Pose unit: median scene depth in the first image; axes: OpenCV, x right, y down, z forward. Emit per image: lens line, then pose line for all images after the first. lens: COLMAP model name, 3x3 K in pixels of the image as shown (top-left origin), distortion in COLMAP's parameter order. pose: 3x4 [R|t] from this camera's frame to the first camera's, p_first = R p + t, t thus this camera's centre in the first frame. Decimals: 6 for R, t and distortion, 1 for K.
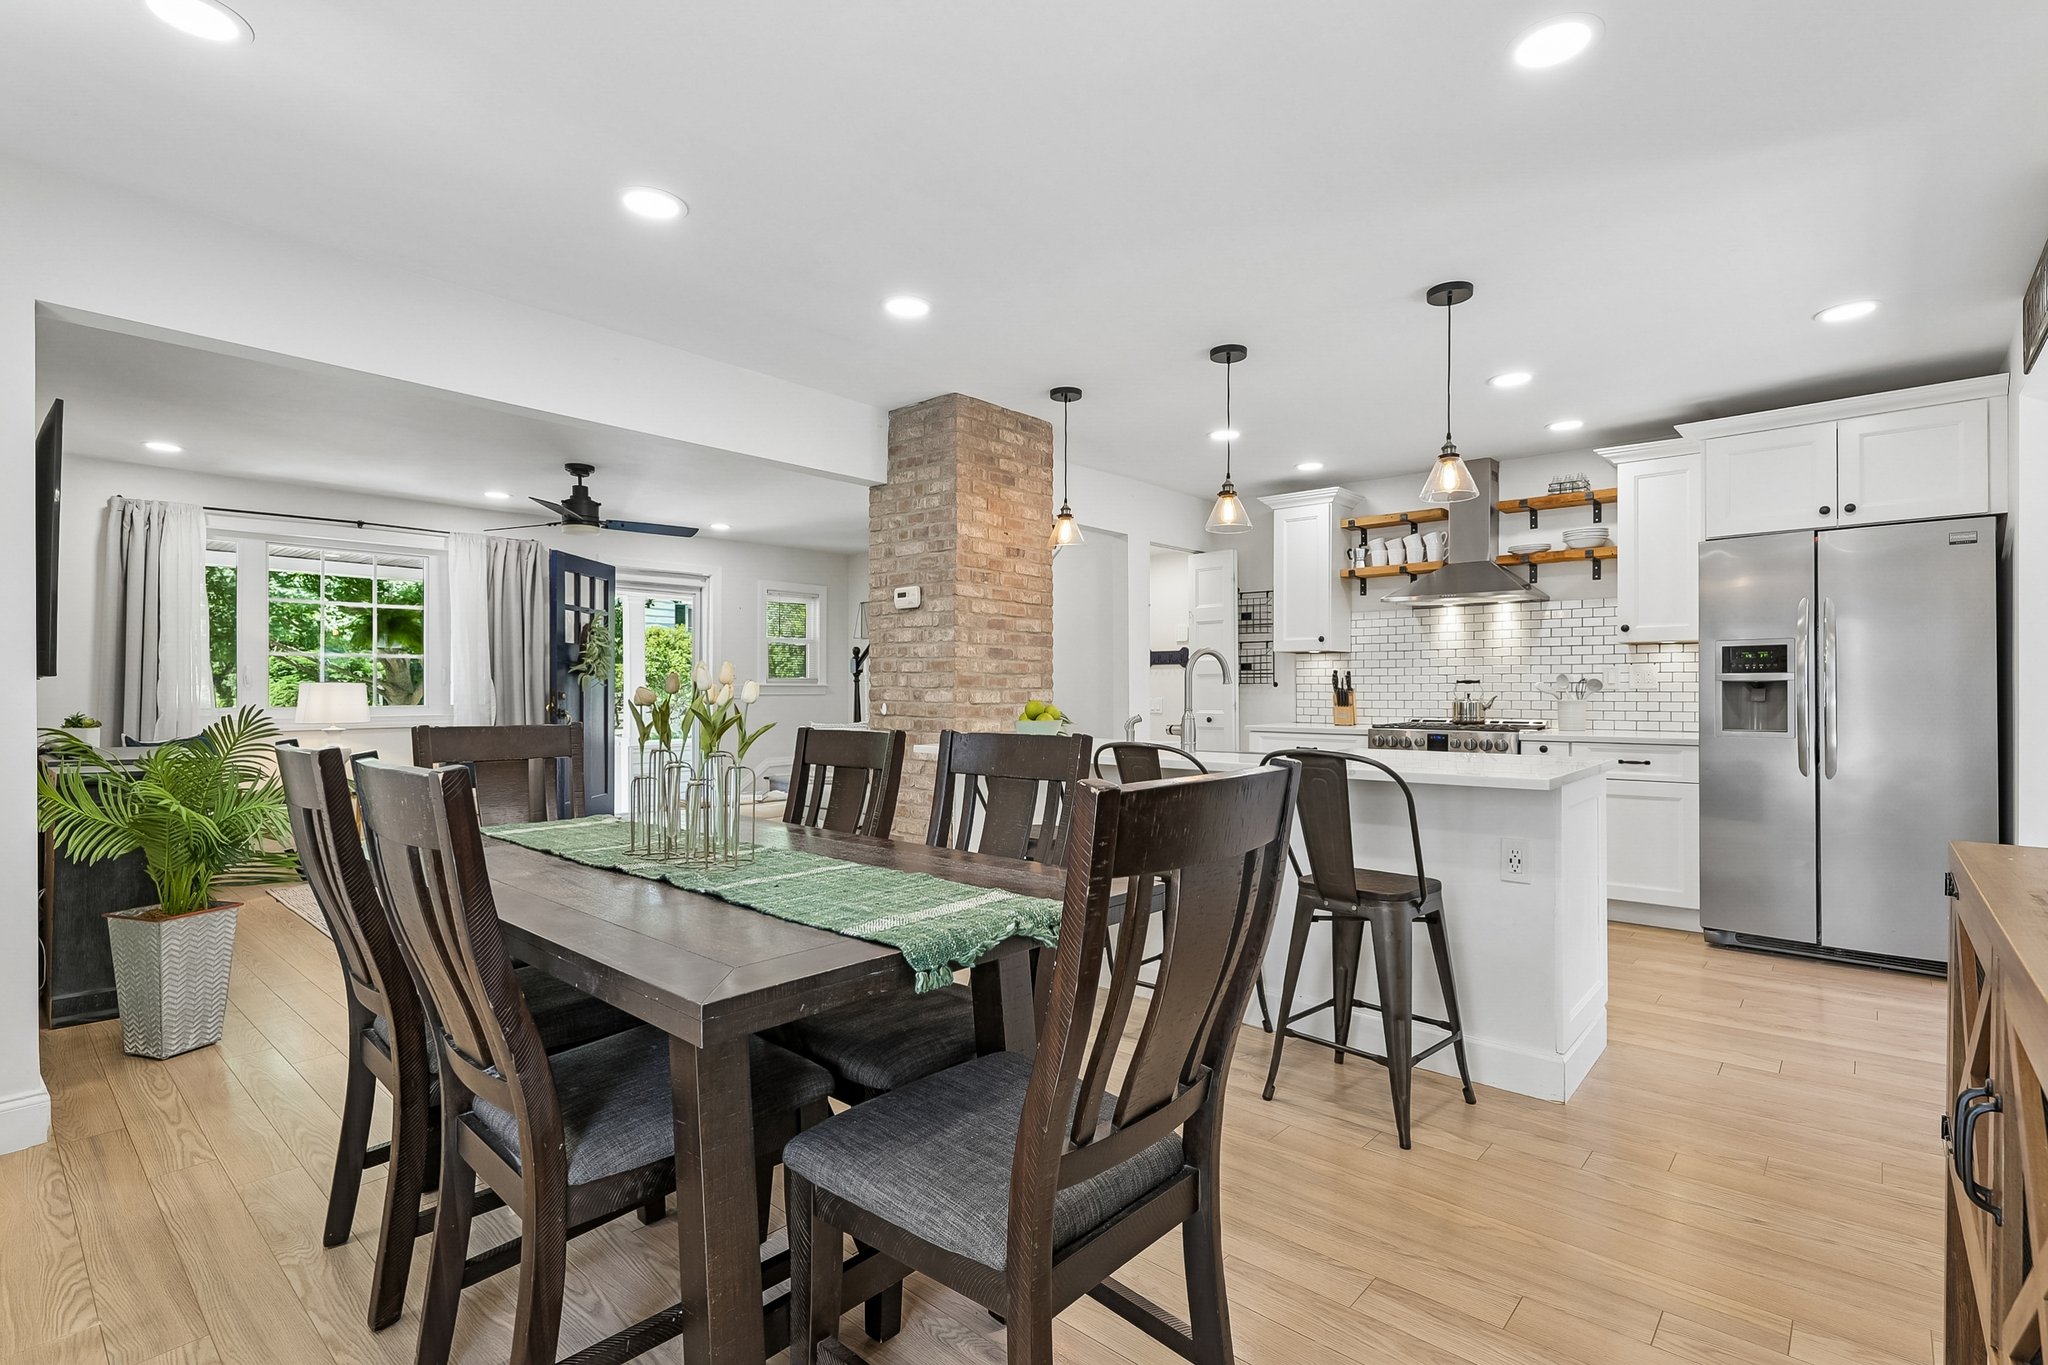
lens RADIAL K [[962.5, 0, 1033.6], [0, 962.5, 685.5], [0, 0, 1]] dist [0.004890, -0.000034]
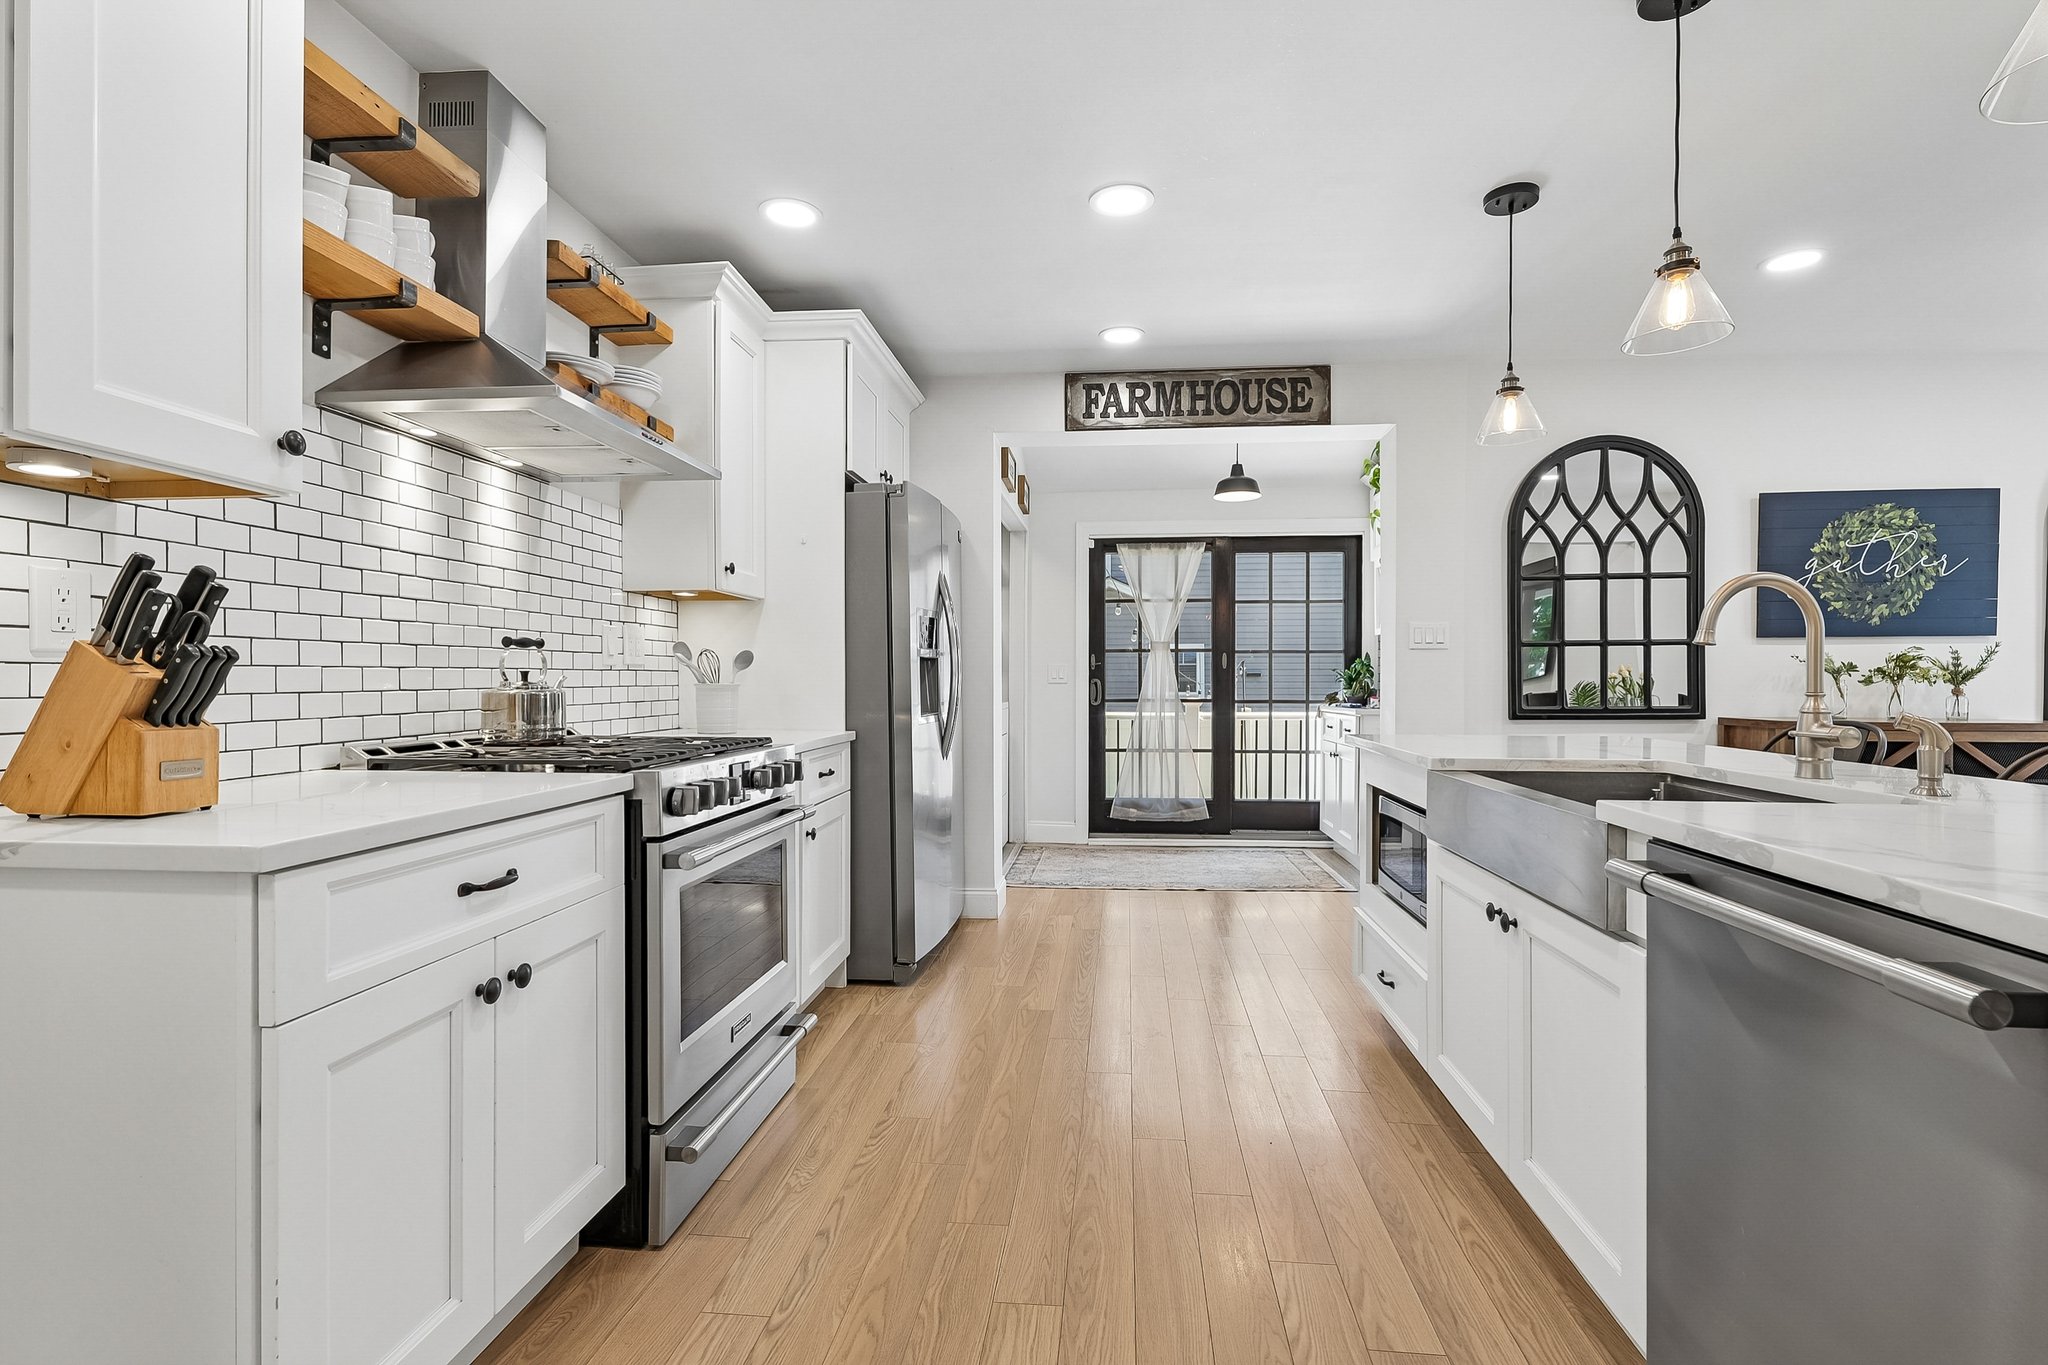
lens RADIAL K [[955.1, 0, 1024.0], [0, 955.1, 682.5], [0, 0, 1]] dist [0.001663, 0.000182]
pose [[-0.575973, -0.002154, 0.817466, -0.003578], [-0.002359, 0.999997, 0.000974, 0.011697], [-0.817465, -0.001367, -0.575976, 1.011140]]
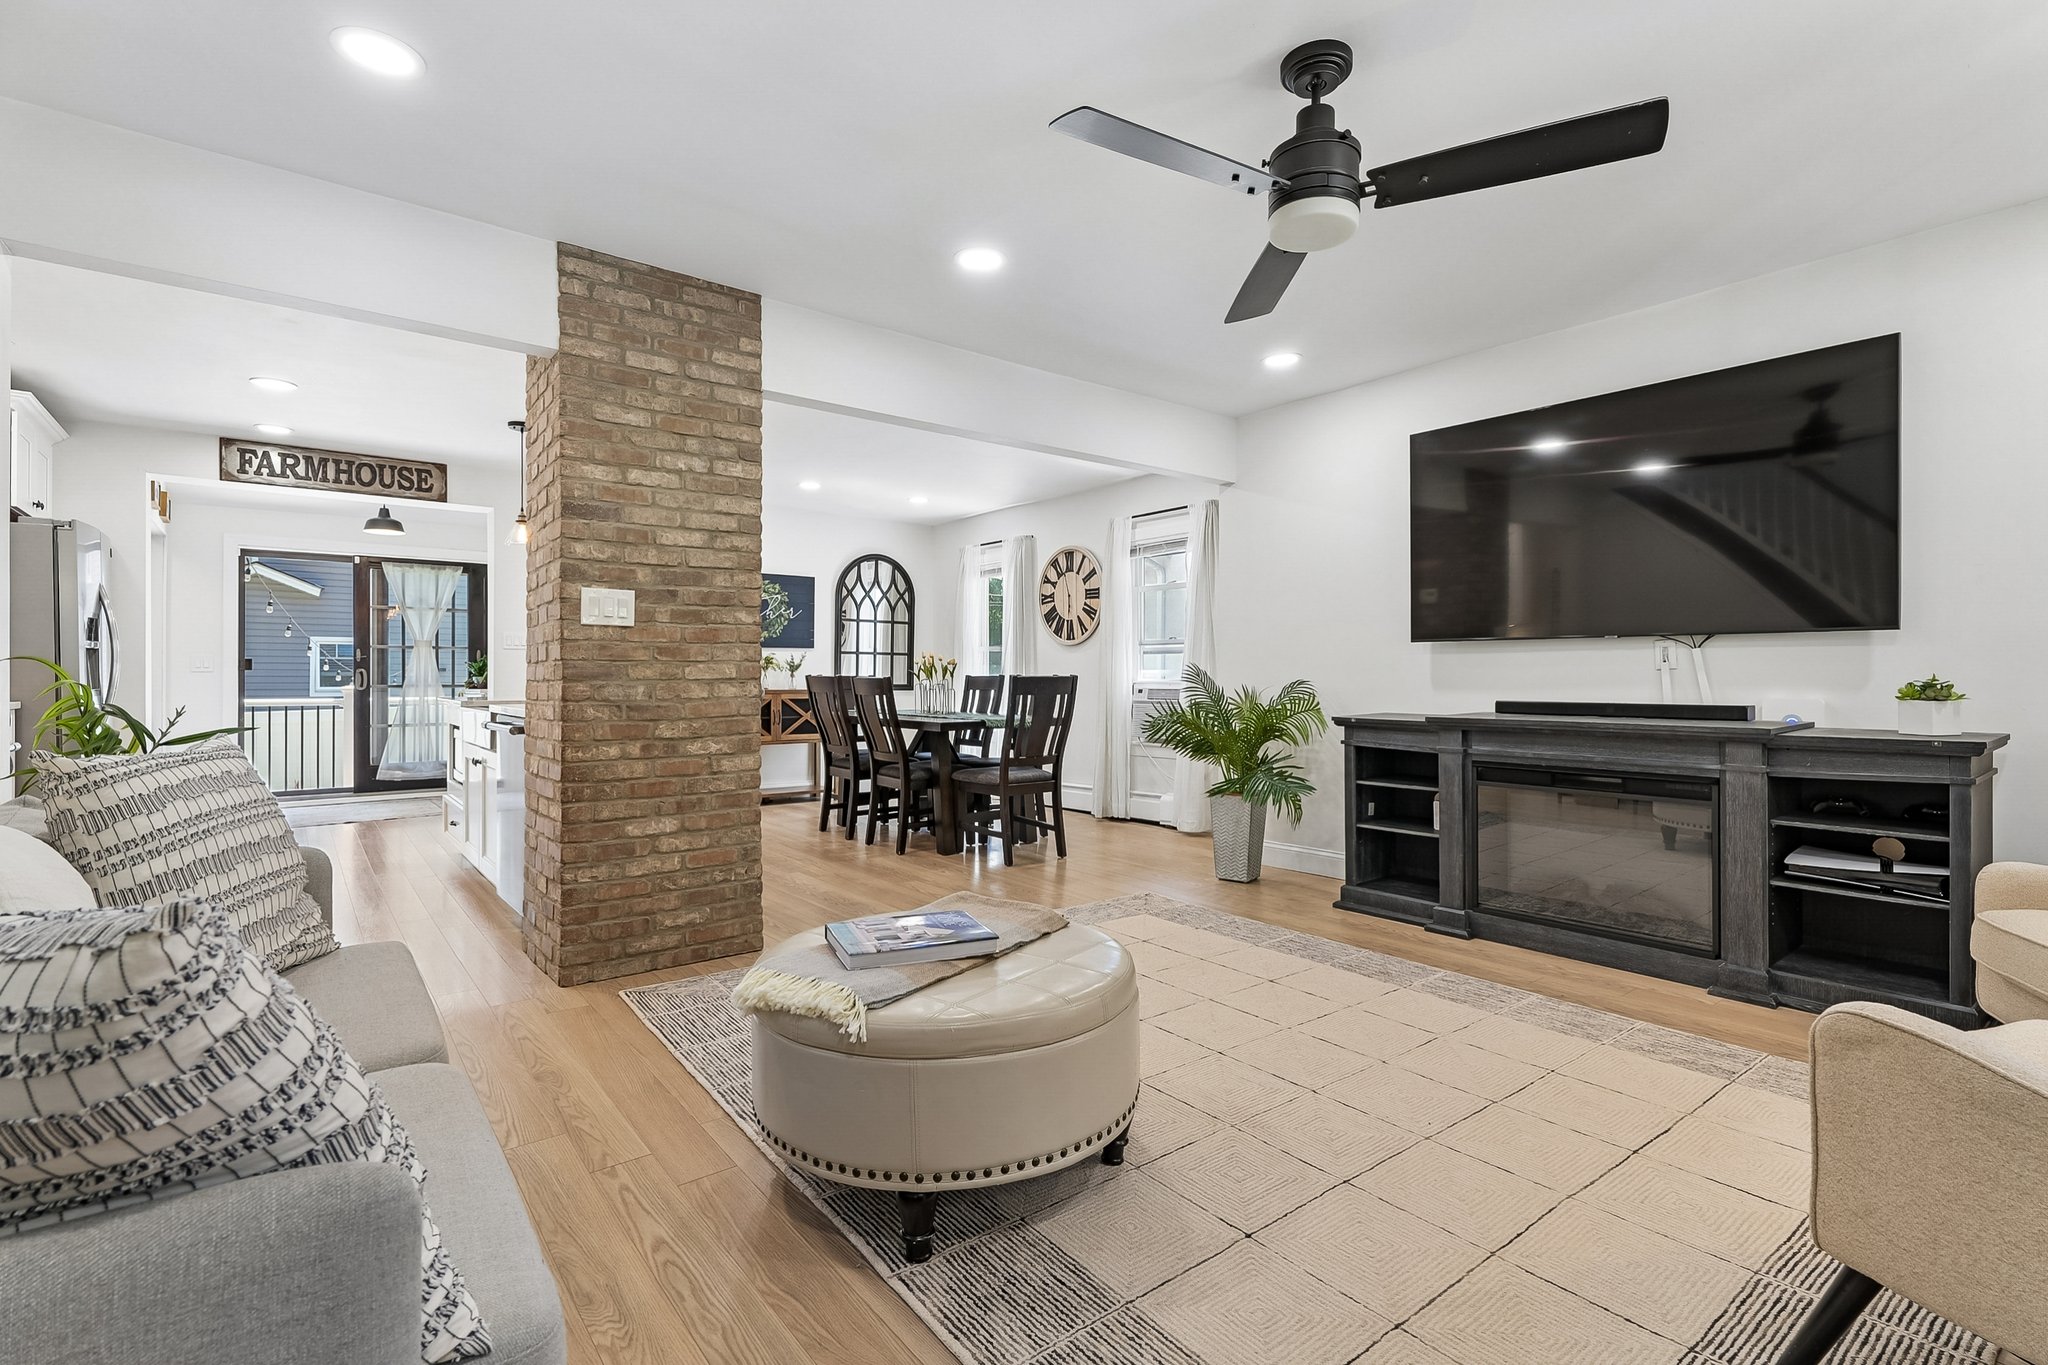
lens RADIAL K [[948.7, 0, 1038.7], [0, 948.7, 673.4], [0, 0, 1]] dist [0.002202, -0.000820]
pose [[-0.984239, 0.001562, 0.176839, -0.416804], [0.000349, 0.999976, -0.006890, 0.024180], [-0.176845, -0.006719, -0.984216, 1.368970]]
